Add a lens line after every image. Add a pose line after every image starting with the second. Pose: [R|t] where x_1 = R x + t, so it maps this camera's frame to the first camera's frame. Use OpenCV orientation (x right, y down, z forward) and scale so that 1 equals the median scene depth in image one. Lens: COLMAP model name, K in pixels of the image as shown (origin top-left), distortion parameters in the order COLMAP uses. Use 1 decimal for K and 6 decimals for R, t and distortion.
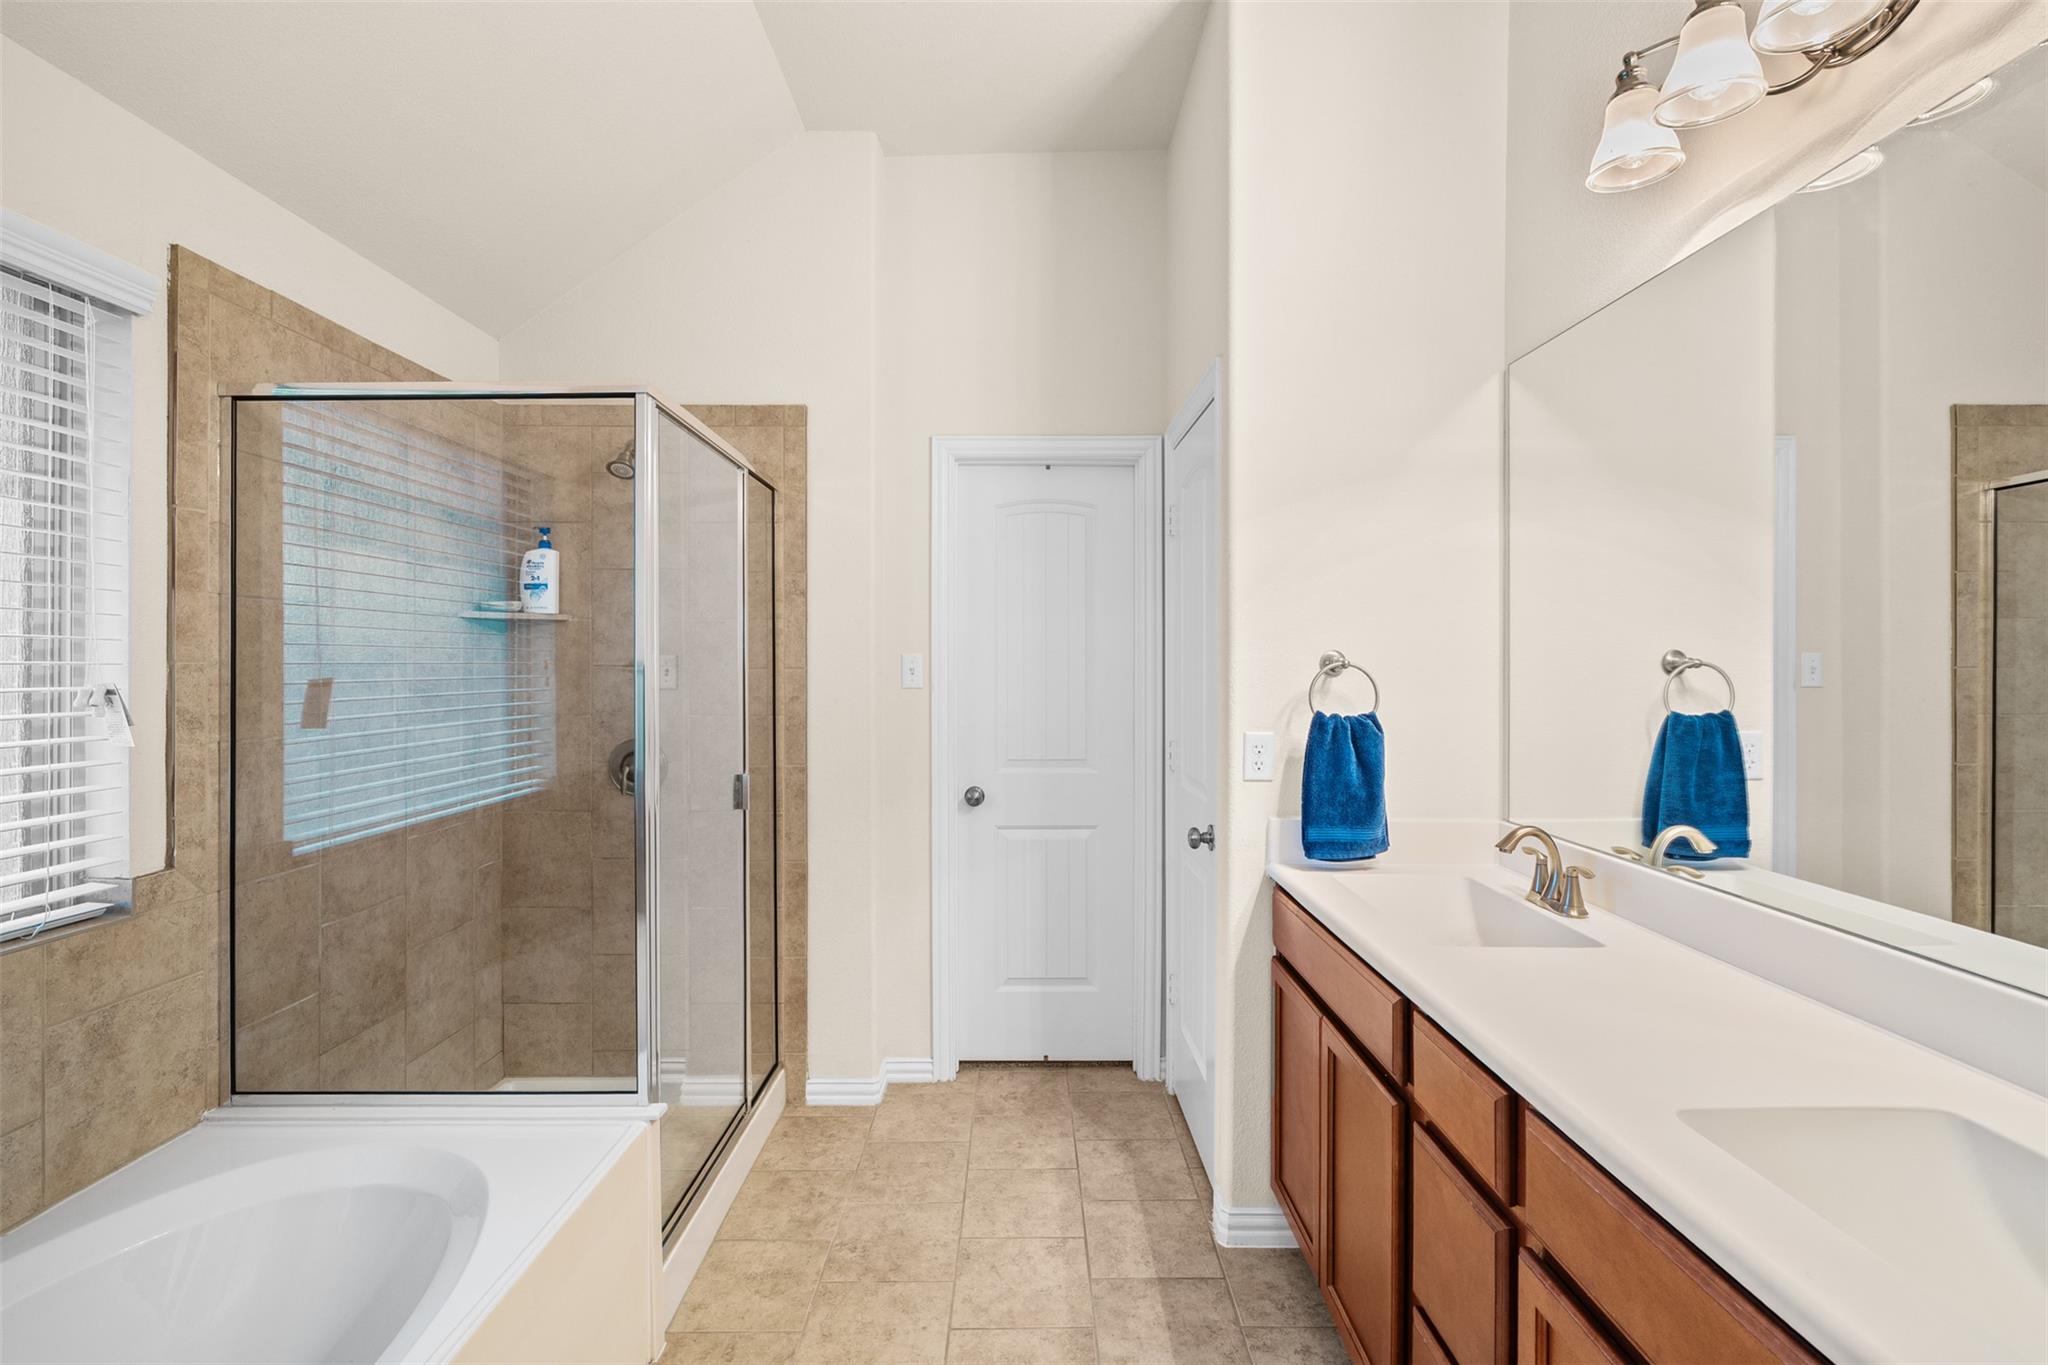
lens RADIAL K [[909.7, 0, 1027.8], [0, 909.7, 683.7], [0, 0, 1]] dist [-0.002423, 0.000404]
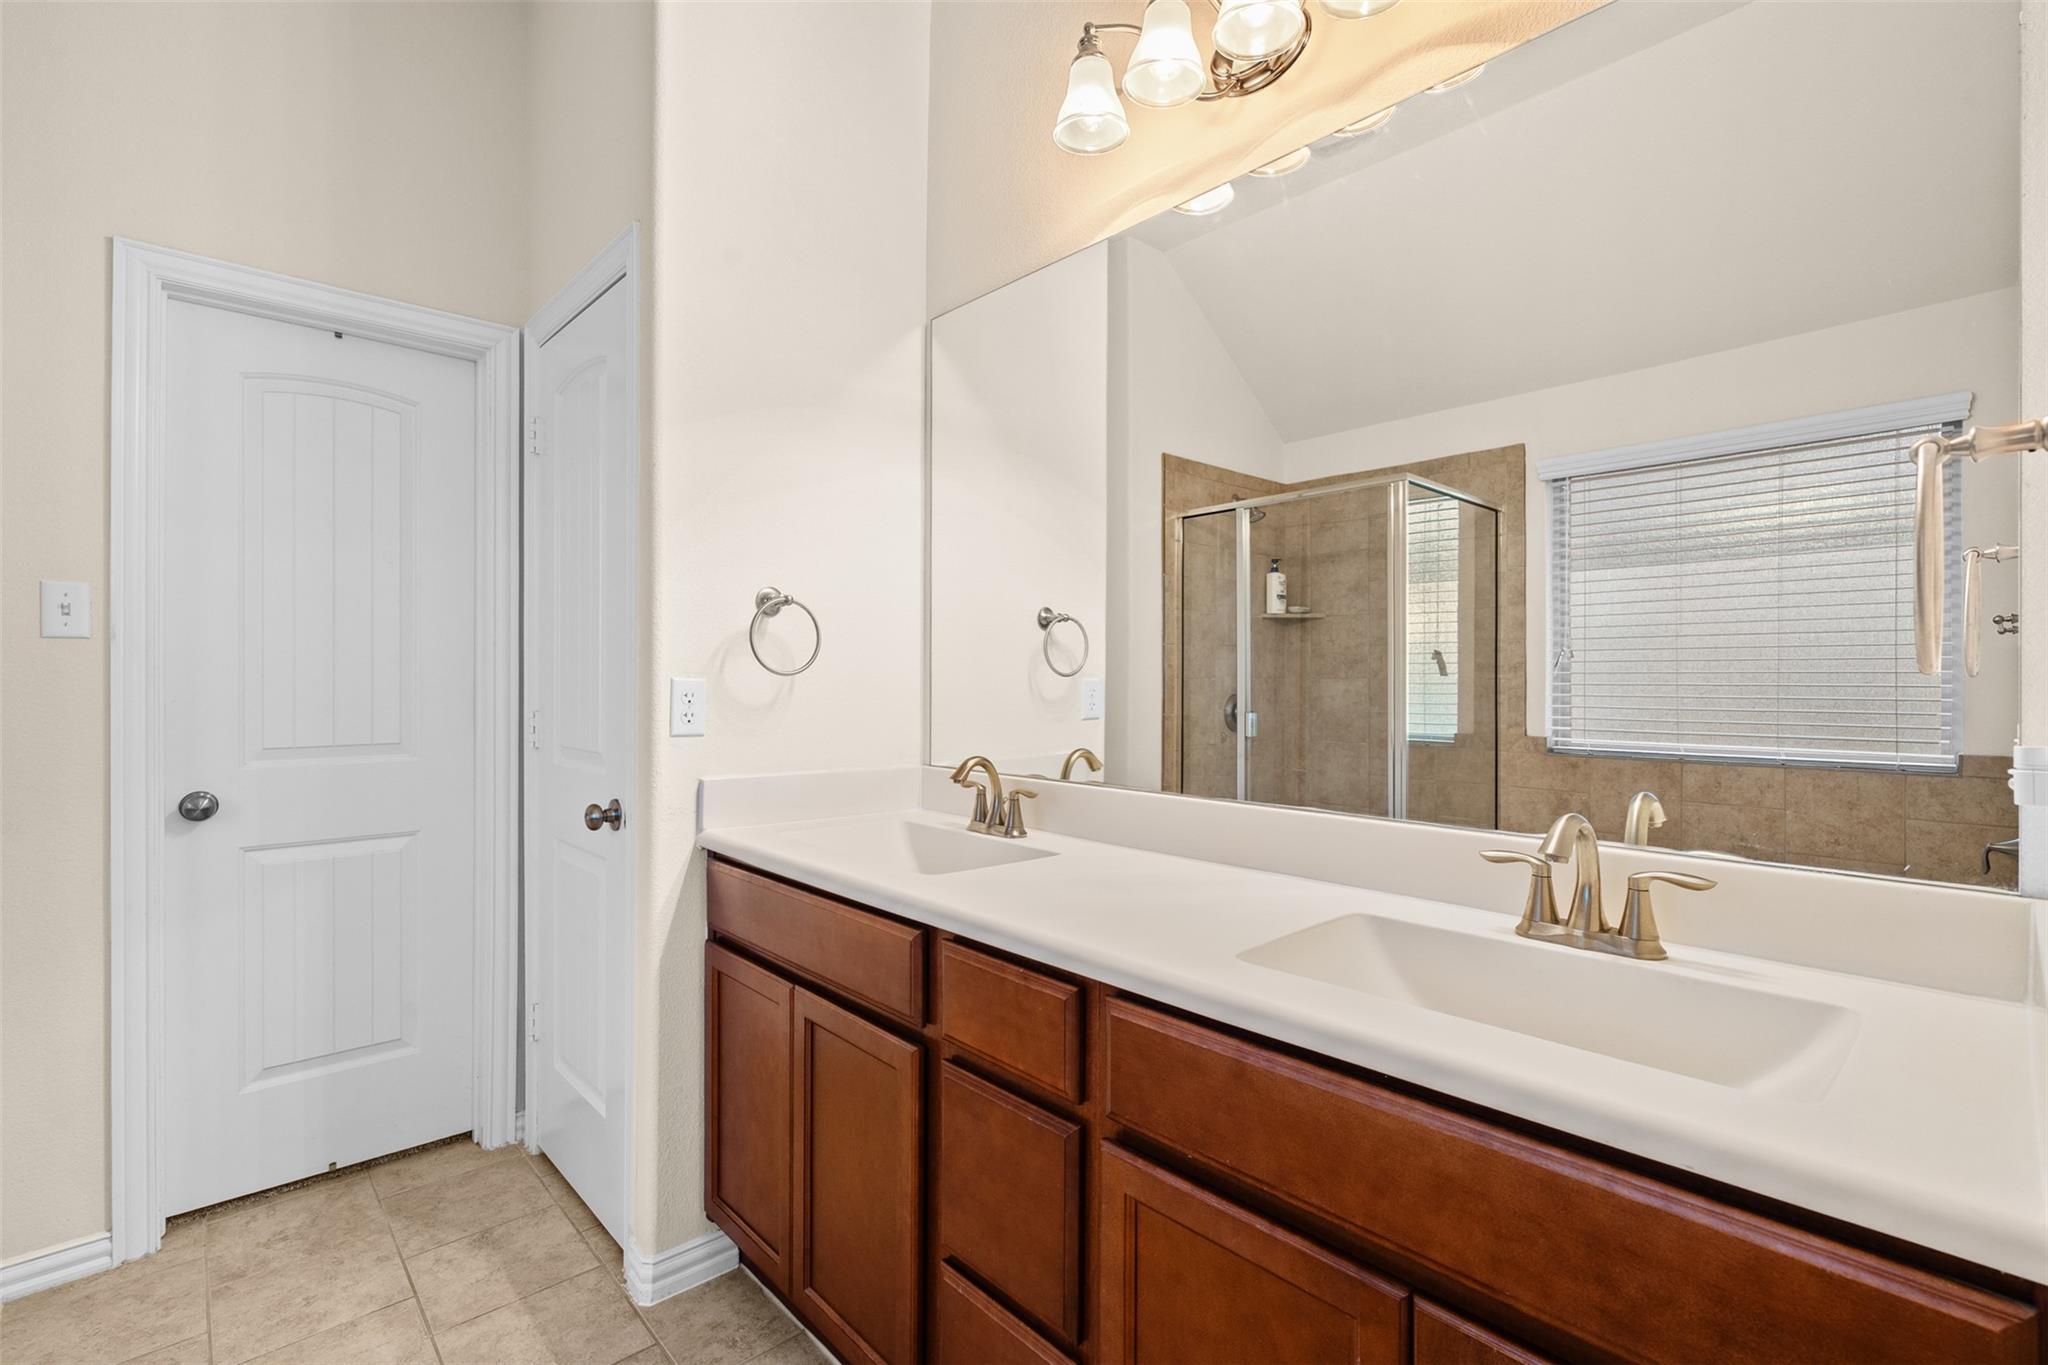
lens RADIAL K [[909.7, 0, 1027.8], [0, 909.7, 683.7], [0, 0, 1]] dist [-0.002423, 0.000404]
pose [[0.741573, -0.003079, 0.670865, -0.067424], [0.009800, 0.999932, -0.006244, 0.055566], [-0.670800, 0.011205, 0.741553, 0.132078]]
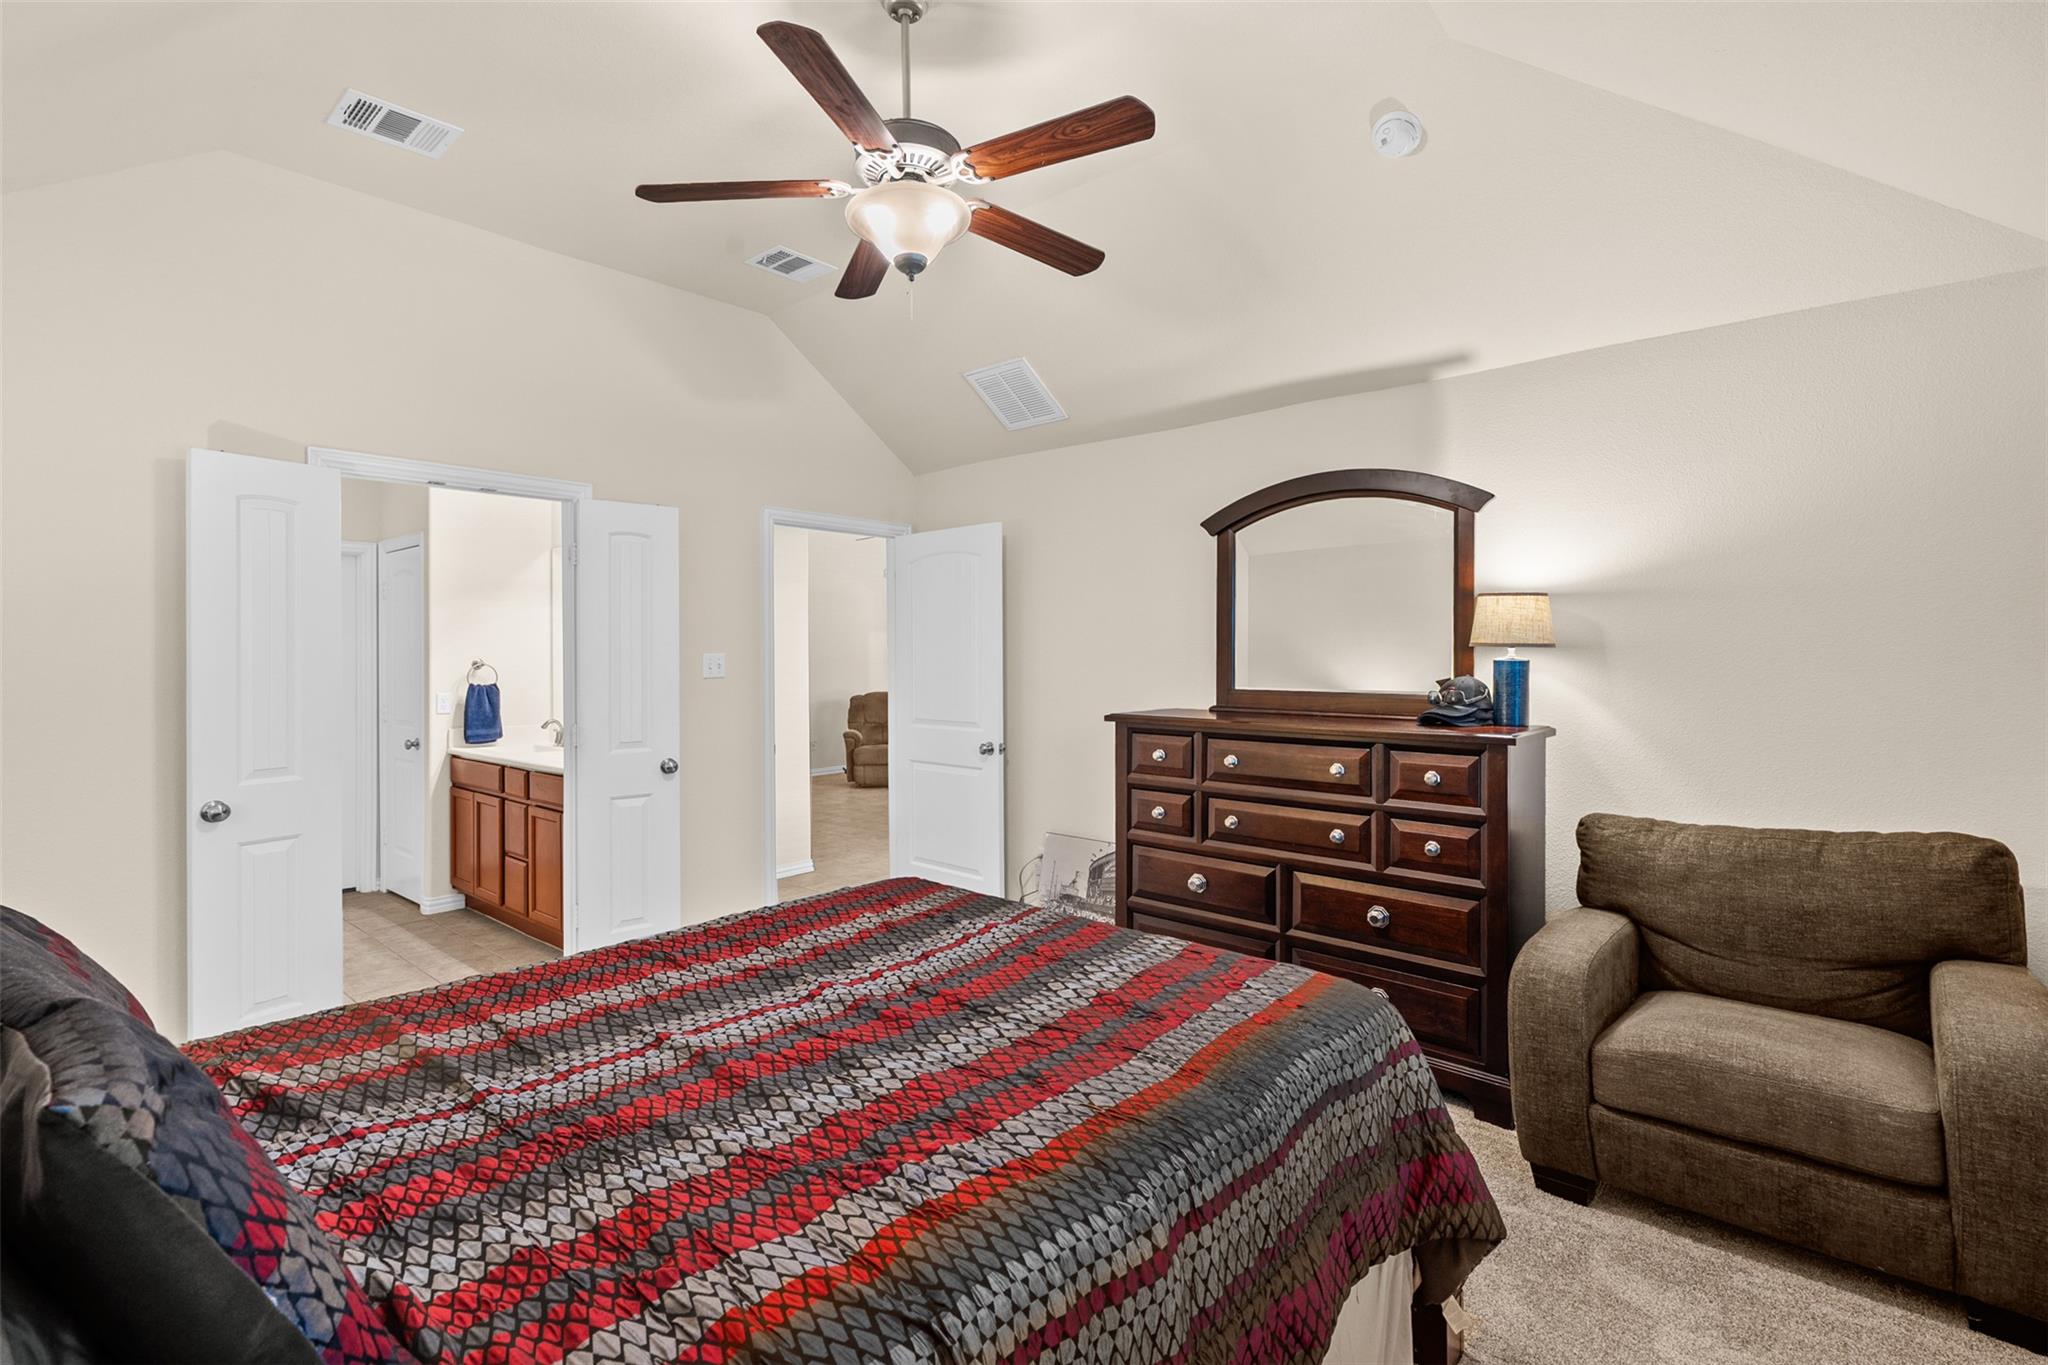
lens RADIAL K [[909.7, 0, 1027.8], [0, 909.7, 683.7], [0, 0, 1]] dist [-0.002423, 0.000404]
pose [[0.650750, -0.001123, 0.759291, -0.473156], [0.015168, 0.999819, -0.011521, 0.067709], [-0.759140, 0.019015, 0.650649, -1.450574]]
